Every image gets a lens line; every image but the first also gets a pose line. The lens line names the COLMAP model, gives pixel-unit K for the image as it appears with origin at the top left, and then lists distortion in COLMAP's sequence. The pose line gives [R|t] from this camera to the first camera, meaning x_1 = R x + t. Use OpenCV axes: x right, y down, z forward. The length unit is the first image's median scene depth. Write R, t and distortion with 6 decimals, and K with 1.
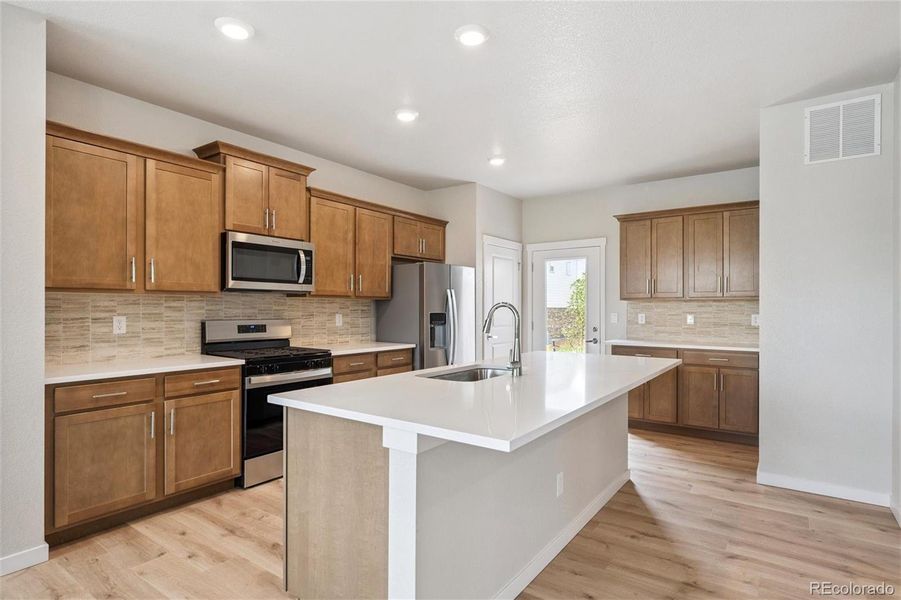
lens RADIAL K [[462.7, 0, 450.5], [0, 462.7, 300.0], [0, 0, 1]] dist [0.000102, 0.000122]
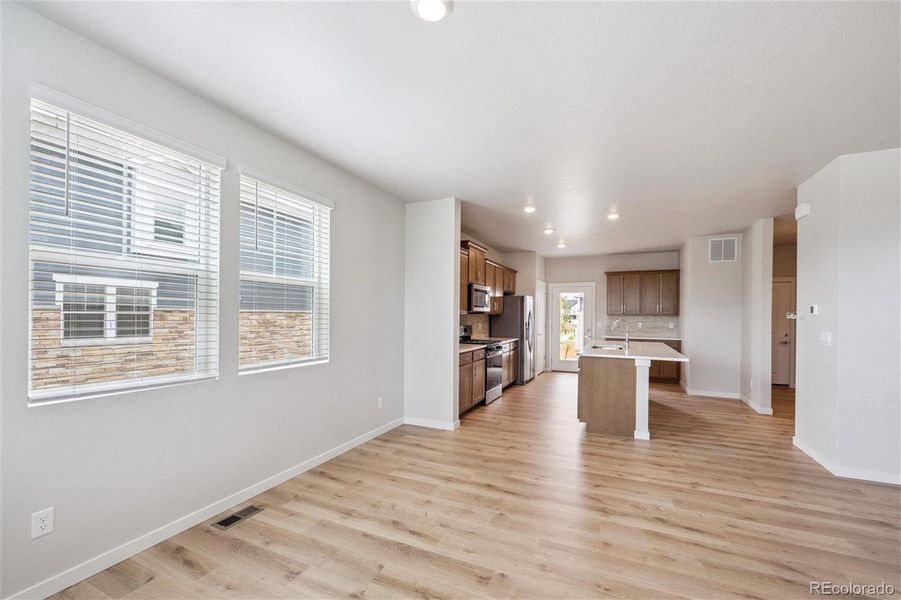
lens RADIAL K [[365.4, 0, 450.5], [0, 365.4, 300.0], [0, 0, 1]] dist [0.000452, 0.000083]
pose [[0.980713, 0.016220, 0.194779, -0.615939], [-0.011491, 0.999612, -0.025384, -0.018242], [-0.195115, 0.022656, 0.980519, -0.402983]]
